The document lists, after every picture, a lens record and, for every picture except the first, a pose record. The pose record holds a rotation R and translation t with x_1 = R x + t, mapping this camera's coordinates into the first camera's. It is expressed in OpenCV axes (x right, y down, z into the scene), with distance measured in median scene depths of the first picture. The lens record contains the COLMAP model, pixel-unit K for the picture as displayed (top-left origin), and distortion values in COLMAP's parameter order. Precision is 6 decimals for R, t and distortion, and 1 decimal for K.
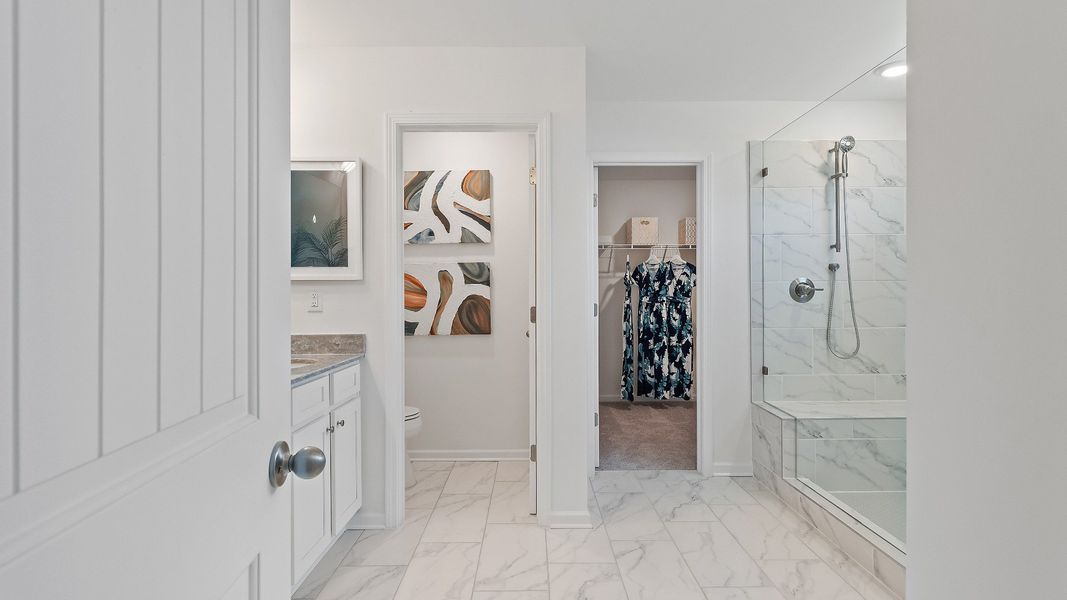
lens RADIAL K [[547.6, 0, 532.0], [0, 547.6, 296.3], [0, 0, 1]] dist [0.006240, -0.001126]
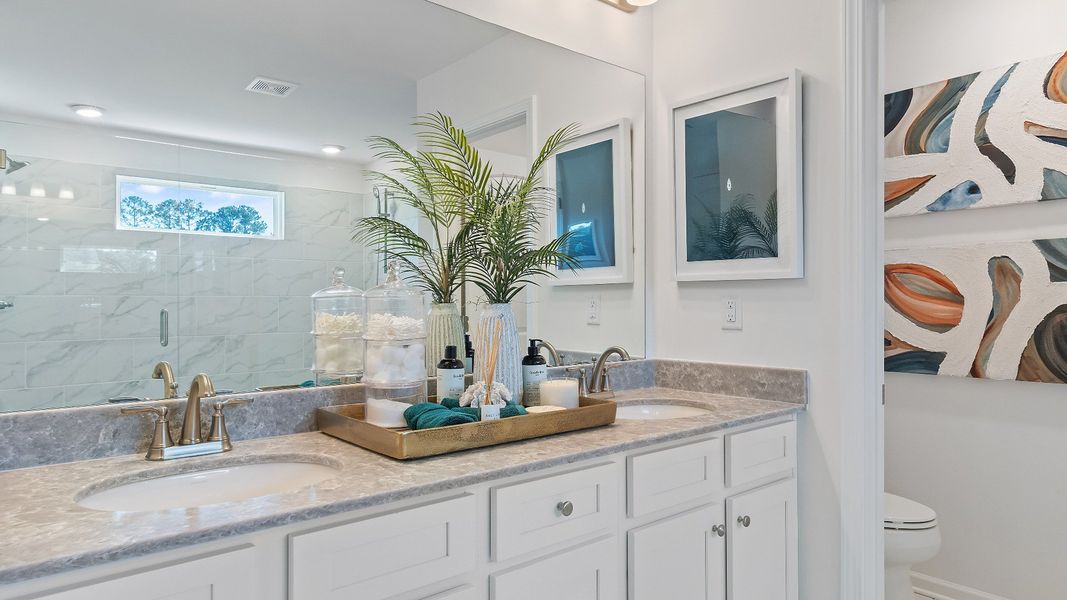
lens RADIAL K [[649.4, 0, 532.9], [0, 649.4, 300.5], [0, 0, 1]] dist [0.002452, -0.003662]
pose [[0.640940, 0.003150, -0.767584, 0.029949], [-0.002508, 0.999995, 0.002010, -0.005201], [0.767587, 0.000637, 0.640945, 0.257539]]
